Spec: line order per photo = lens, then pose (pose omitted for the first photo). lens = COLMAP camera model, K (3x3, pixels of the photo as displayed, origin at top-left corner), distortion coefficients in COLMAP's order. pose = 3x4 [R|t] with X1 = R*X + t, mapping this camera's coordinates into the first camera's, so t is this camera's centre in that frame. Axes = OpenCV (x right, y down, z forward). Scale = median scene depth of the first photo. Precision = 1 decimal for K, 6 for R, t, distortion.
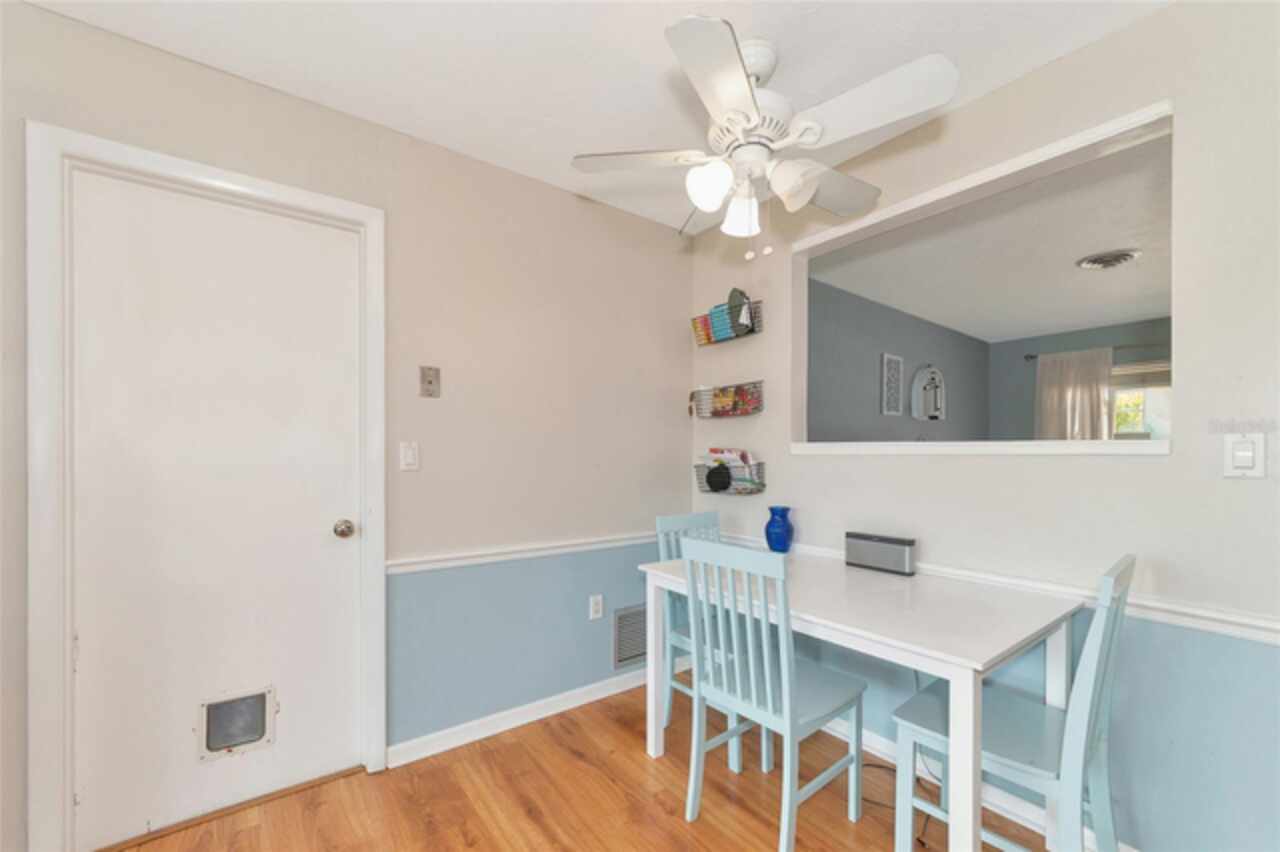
lens RADIAL K [[503.5, 0, 637.7], [0, 503.5, 459.1], [0, 0, 1]] dist [-0.003504, -0.000243]
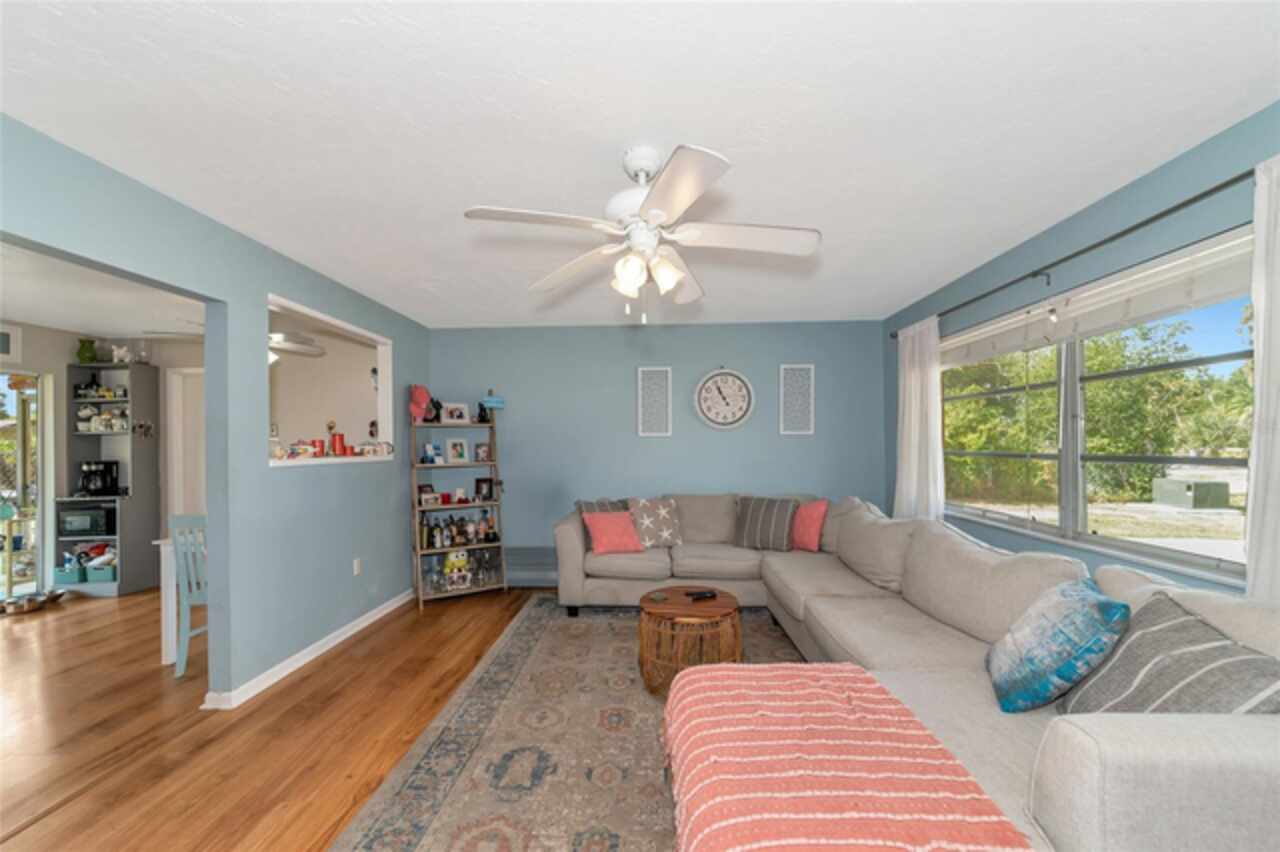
lens RADIAL K [[485.8, 0, 633.9], [0, 485.8, 446.3], [0, 0, 1]] dist [-0.000103, 0.000026]
pose [[0.769622, -0.010130, -0.638420, 2.383789], [0.008103, 0.999949, -0.006098, -0.055097], [0.638449, -0.000480, 0.769664, 0.330988]]
